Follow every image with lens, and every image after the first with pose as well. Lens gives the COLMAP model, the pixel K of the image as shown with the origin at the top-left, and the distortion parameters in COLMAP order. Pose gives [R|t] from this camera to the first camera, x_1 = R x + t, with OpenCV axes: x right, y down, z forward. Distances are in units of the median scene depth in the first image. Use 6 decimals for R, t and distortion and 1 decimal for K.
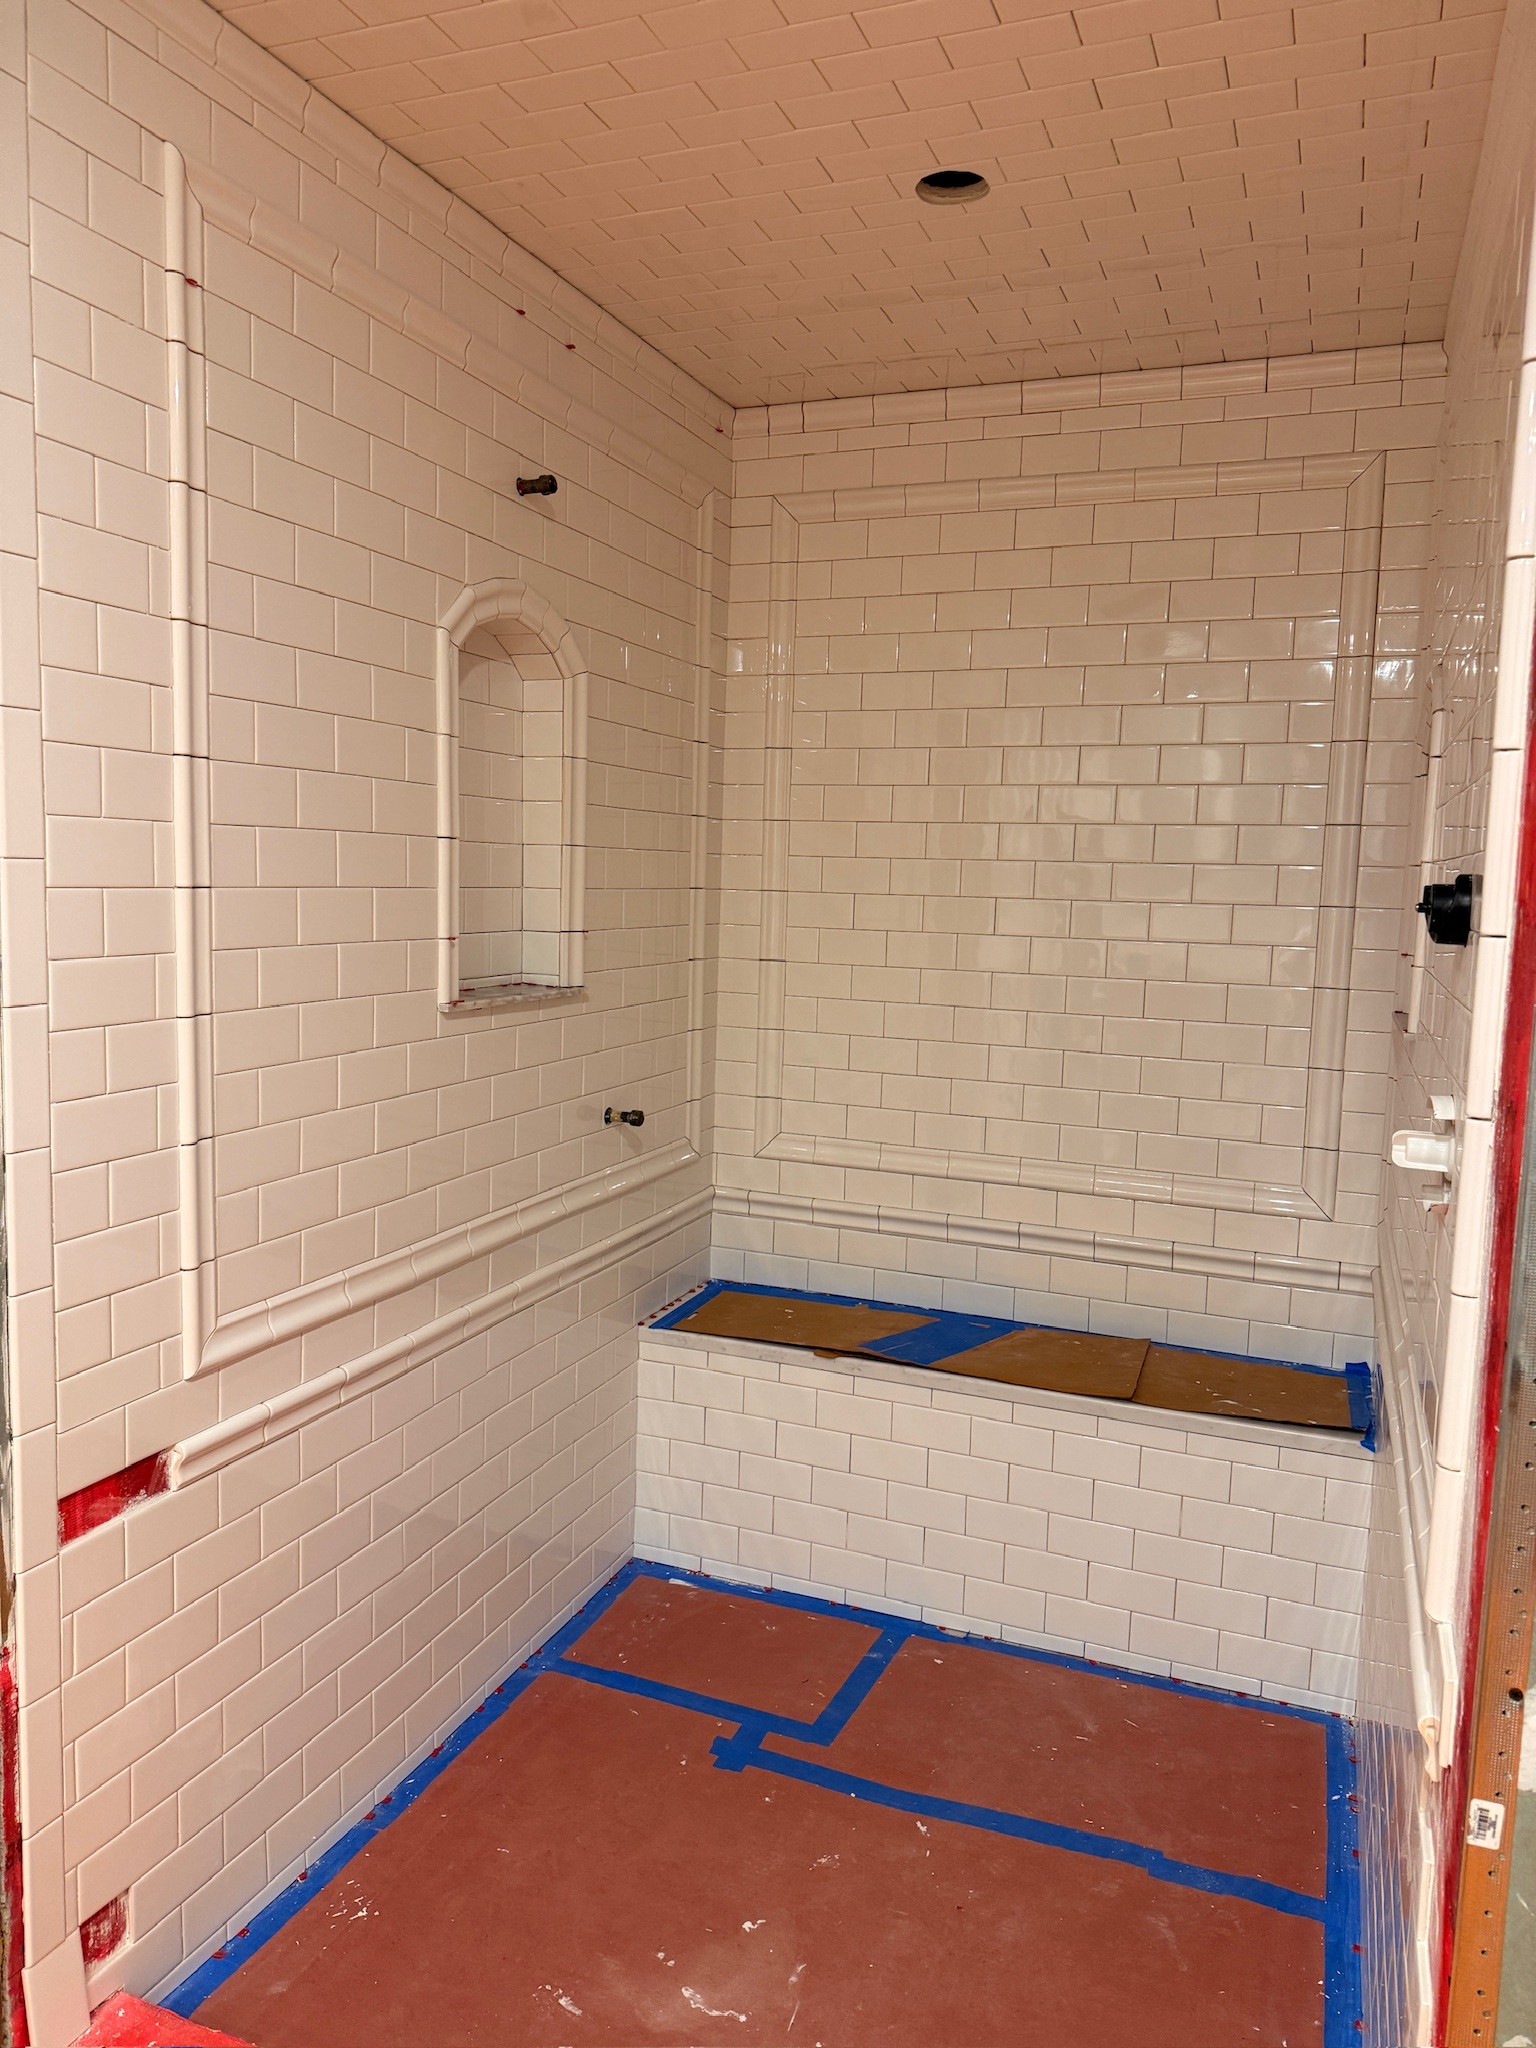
lens RADIAL K [[1441.0, 0, 758.1], [0, 1441.0, 1020.9], [0, 0, 1]] dist [0.005437, -0.045639]
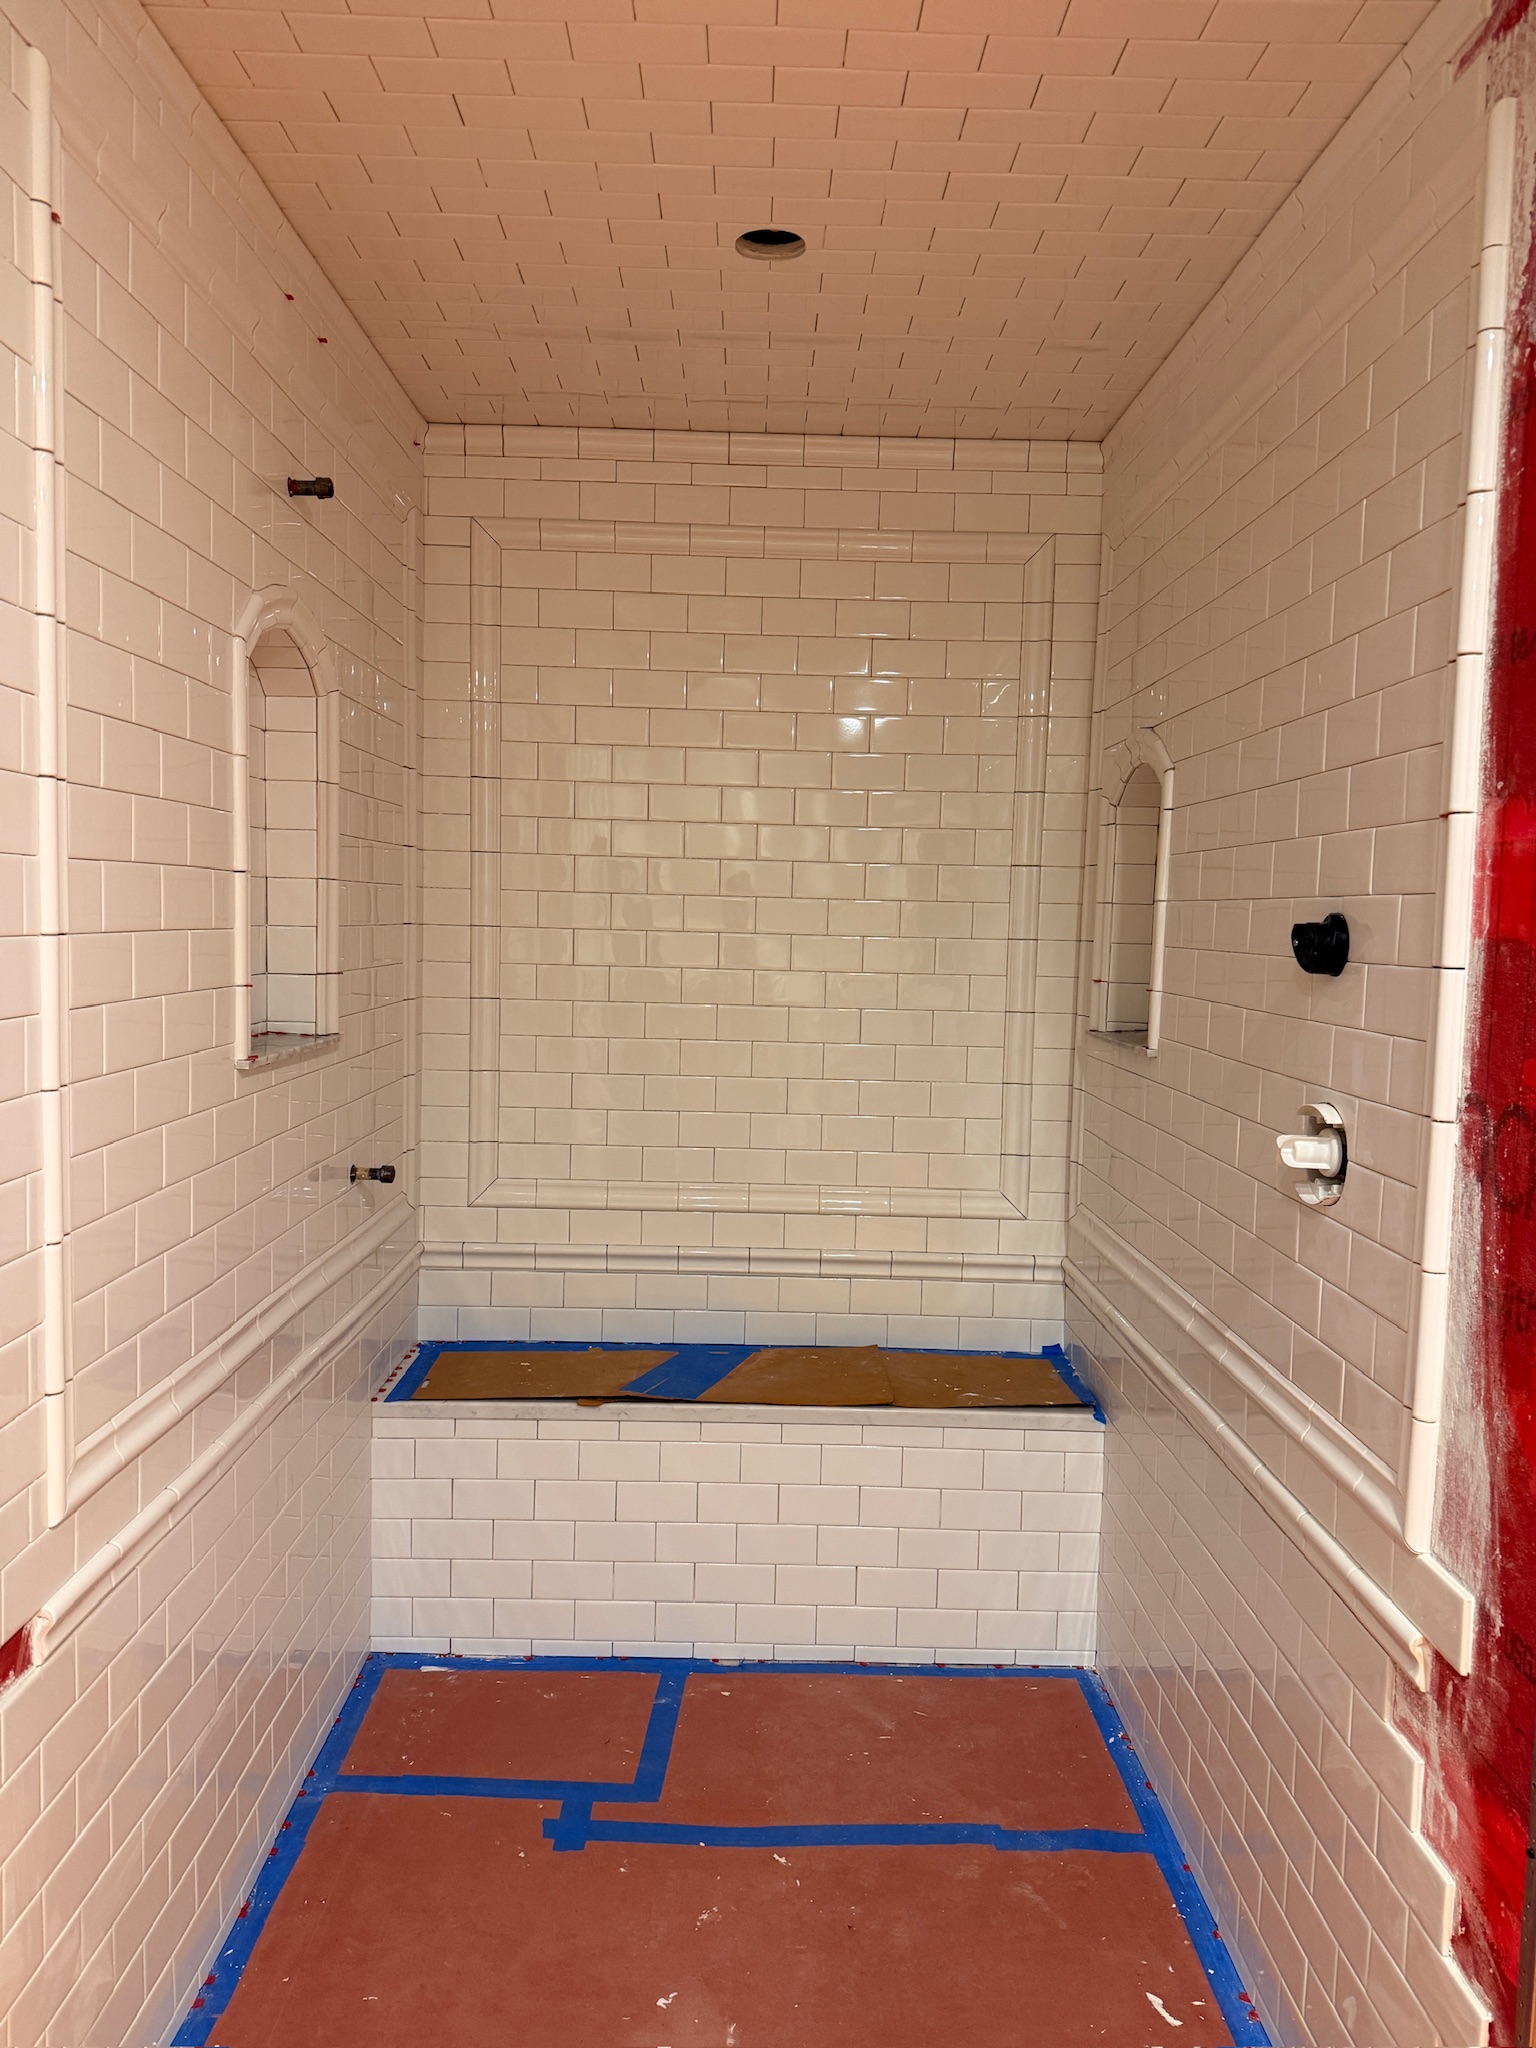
lens RADIAL K [[1441.0, 0, 758.1], [0, 1441.0, 1020.9], [0, 0, 1]] dist [0.005437, -0.045639]
pose [[0.925966, -0.036978, 0.375792, -0.206598], [0.045088, 0.998901, -0.012805, -0.008172], [-0.374905, 0.028801, 0.926616, 0.049487]]
